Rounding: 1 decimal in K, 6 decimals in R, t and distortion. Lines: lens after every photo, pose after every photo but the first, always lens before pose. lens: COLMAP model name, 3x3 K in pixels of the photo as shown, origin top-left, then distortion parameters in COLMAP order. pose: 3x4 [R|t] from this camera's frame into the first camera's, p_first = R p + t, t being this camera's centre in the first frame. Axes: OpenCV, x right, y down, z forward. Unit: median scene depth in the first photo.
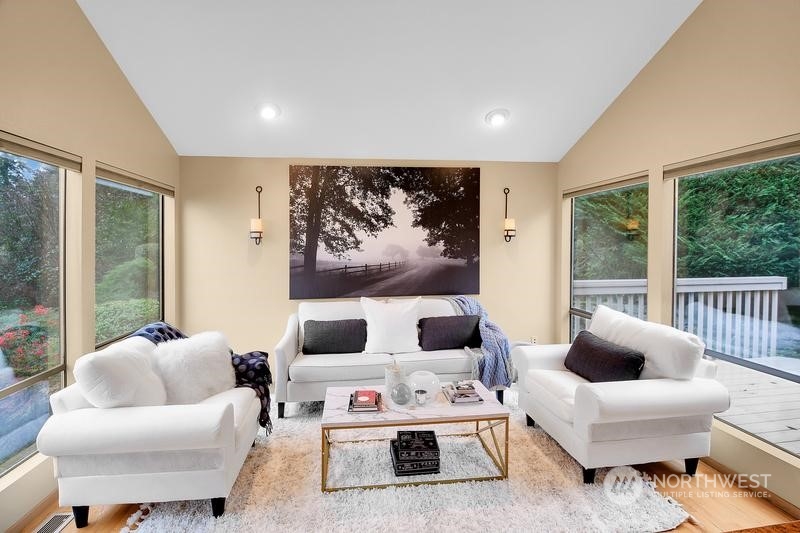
lens RADIAL K [[361.2, 0, 396.8], [0, 361.2, 256.7], [0, 0, 1]] dist [-0.002349, -0.006717]
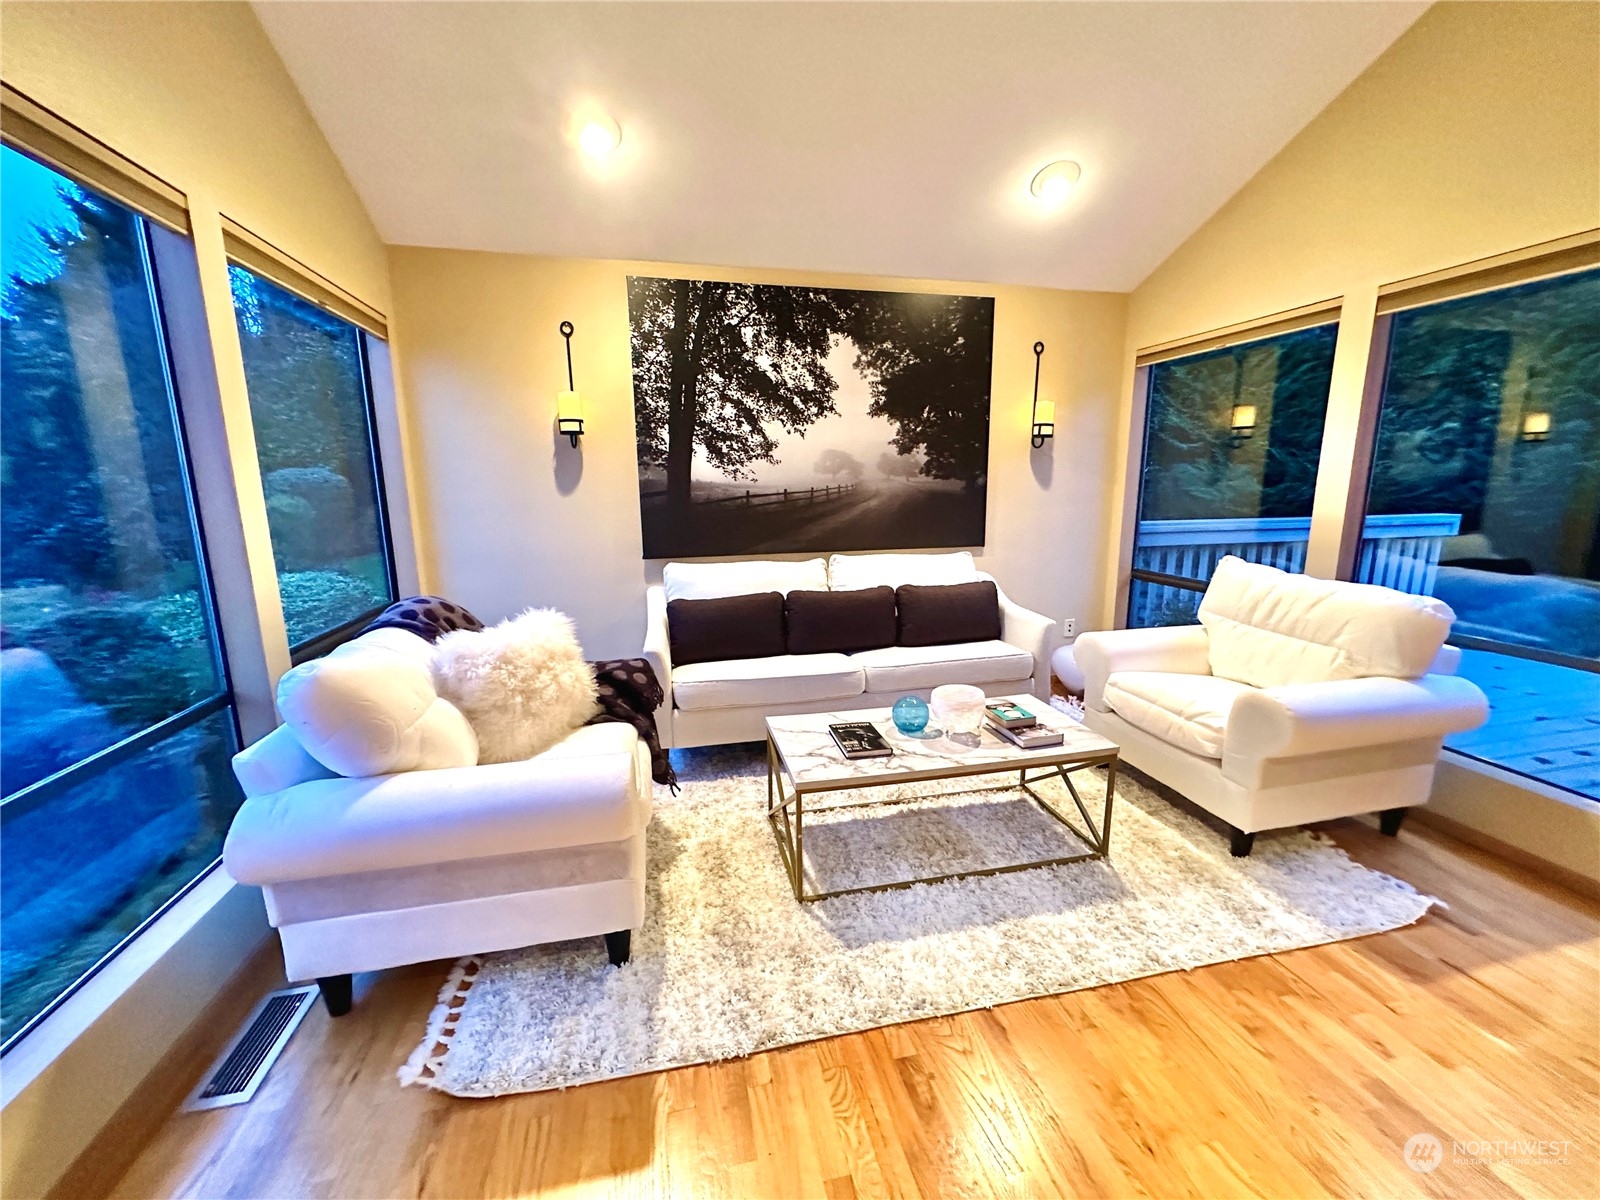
lens RADIAL K [[629.8, 0, 808.6], [0, 629.8, 610.3], [0, 0, 1]] dist [0.002594, 0.000633]
pose [[0.995272, -0.024592, 0.093966, -0.141489], [0.007802, 0.984534, 0.175018, 0.034112], [-0.096816, -0.173458, 0.980071, 0.085092]]
